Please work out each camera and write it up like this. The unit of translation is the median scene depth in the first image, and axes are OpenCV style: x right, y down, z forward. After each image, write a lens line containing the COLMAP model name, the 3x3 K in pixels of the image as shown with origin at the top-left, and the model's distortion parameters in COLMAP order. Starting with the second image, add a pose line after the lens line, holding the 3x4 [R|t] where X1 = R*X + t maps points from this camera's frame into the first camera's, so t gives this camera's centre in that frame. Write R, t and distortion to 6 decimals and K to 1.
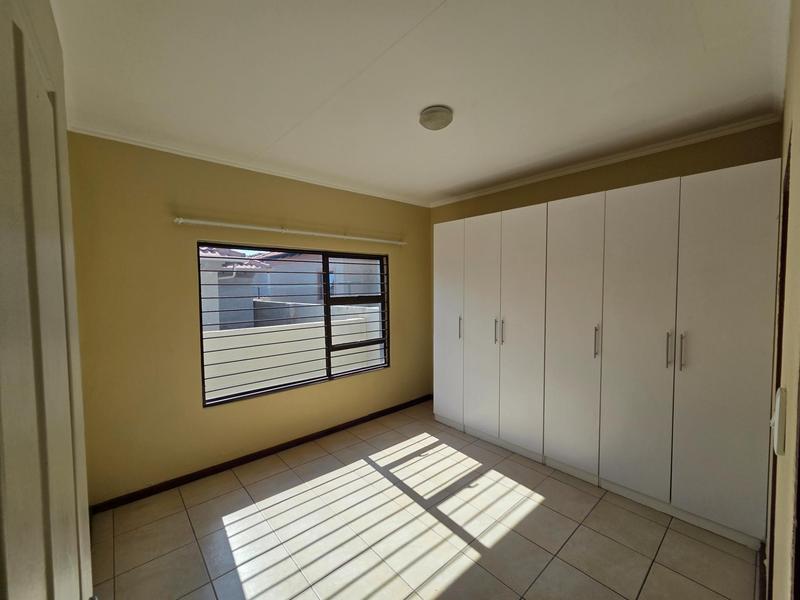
lens RADIAL K [[325.3, 0, 397.2], [0, 325.3, 303.5], [0, 0, 1]] dist [0.007537, -0.000319]
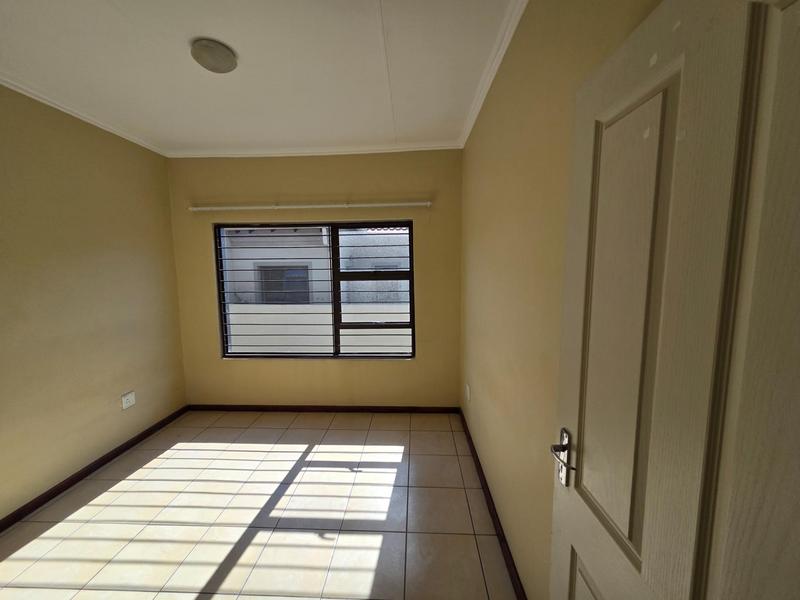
lens RADIAL K [[325.3, 0, 401.8], [0, 325.3, 304.2], [0, 0, 1]] dist [0.007537, -0.000319]
pose [[0.723042, 0.082730, -0.685833, 0.598218], [-0.026886, 0.995421, 0.091730, -0.019471], [0.690281, -0.047885, 0.721955, 0.445985]]
